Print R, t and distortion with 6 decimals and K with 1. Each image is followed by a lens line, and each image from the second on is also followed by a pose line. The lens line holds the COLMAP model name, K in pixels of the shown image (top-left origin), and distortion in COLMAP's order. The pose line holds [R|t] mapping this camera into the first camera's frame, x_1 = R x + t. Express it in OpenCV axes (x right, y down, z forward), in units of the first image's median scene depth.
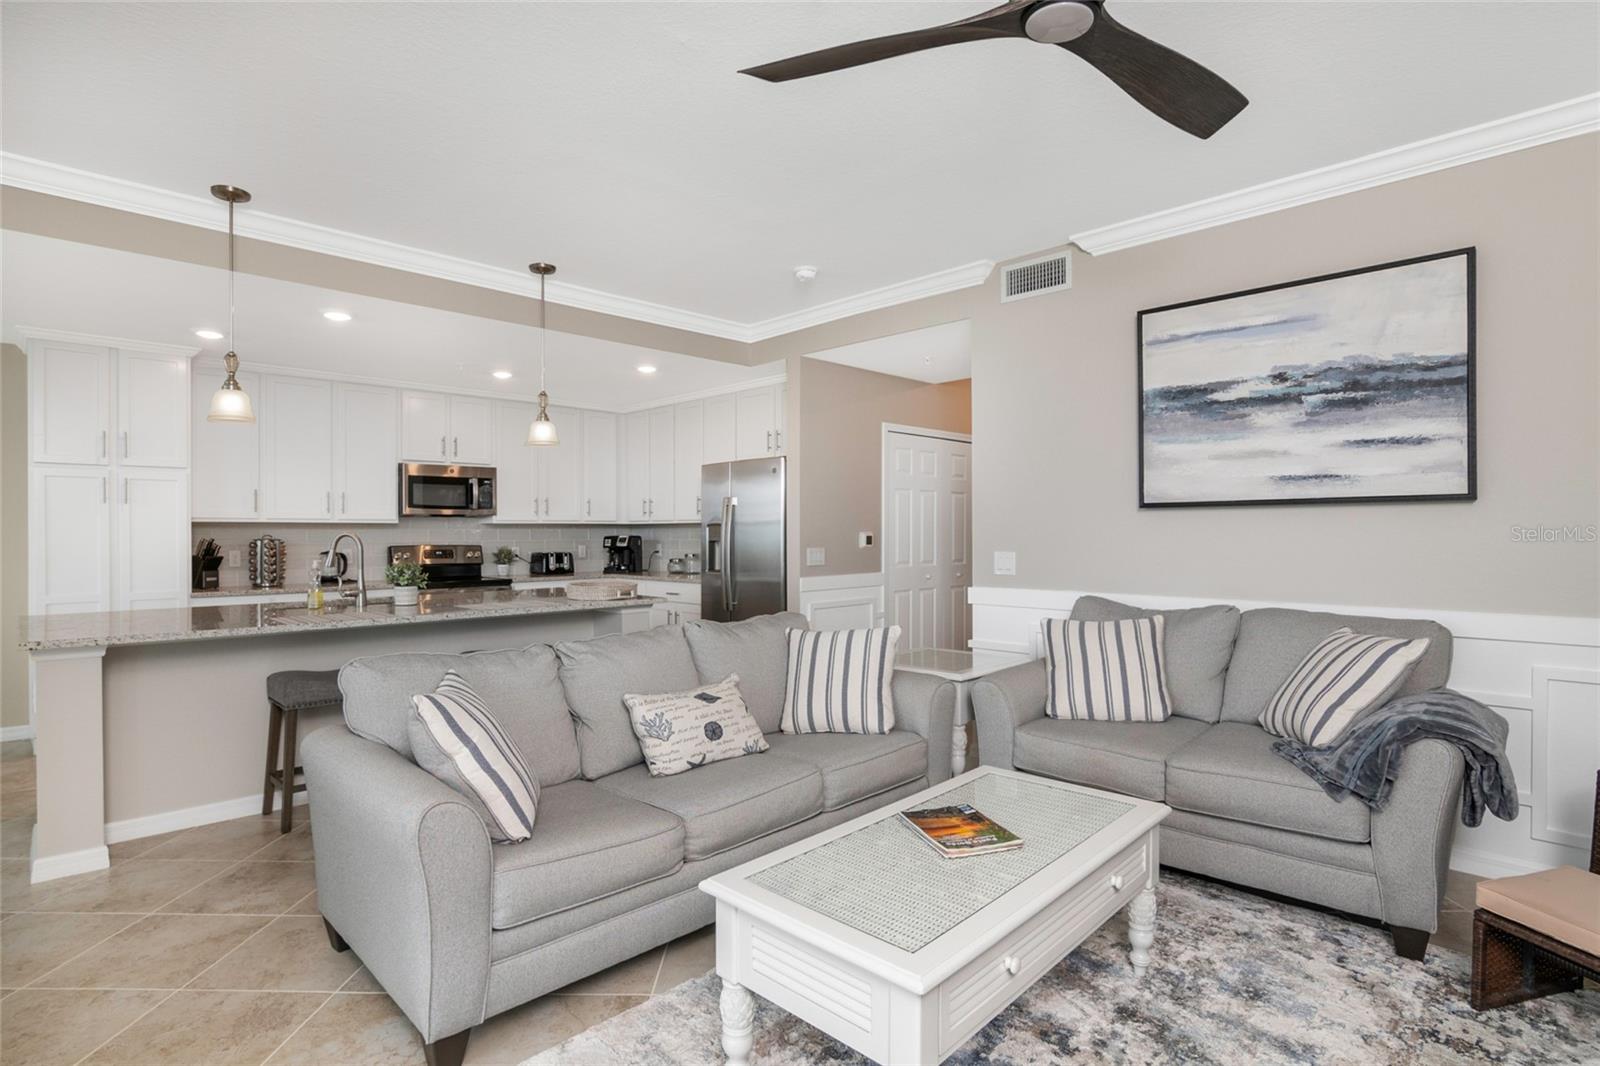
lens RADIAL K [[809.2, 0, 792.3], [0, 809.2, 540.1], [0, 0, 1]] dist [-0.011724, 0.000755]
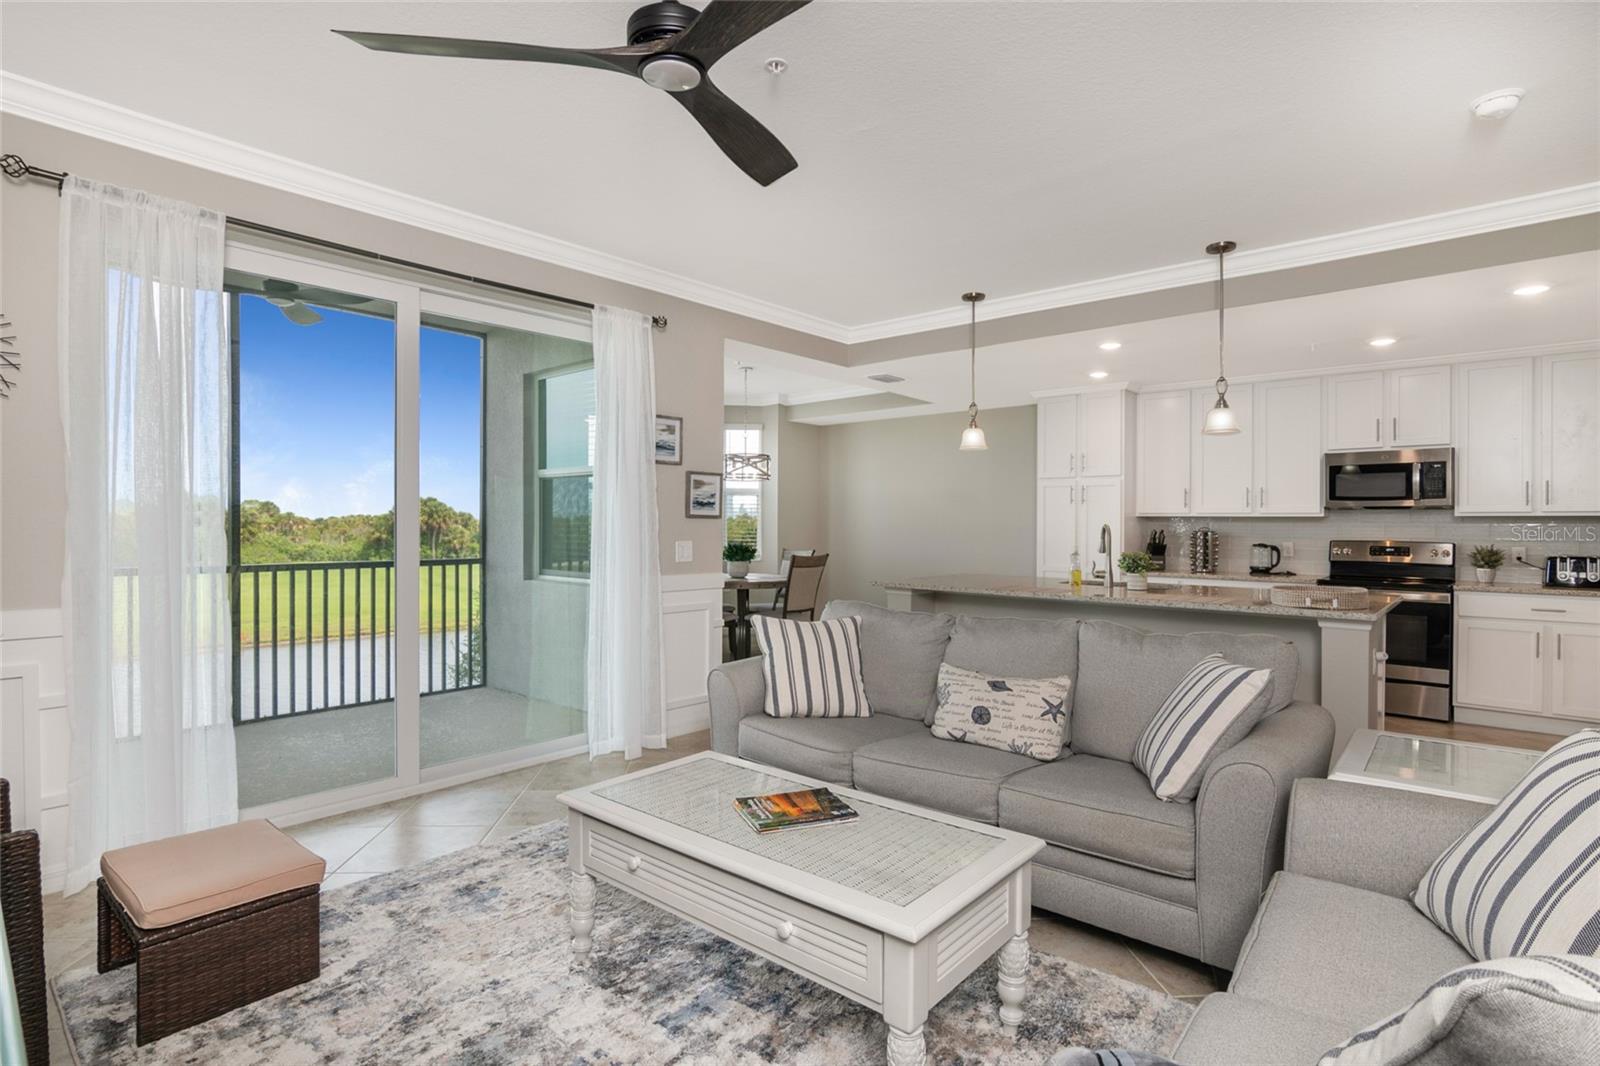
lens RADIAL K [[809.2, 0, 807.9], [0, 809.2, 537.7], [0, 0, 1]] dist [-0.011724, 0.000755]
pose [[0.069535, 0.022068, -0.997335, 0.513847], [-0.017722, 0.999625, 0.020883, -0.006054], [0.997422, 0.016222, 0.069900, 0.389405]]
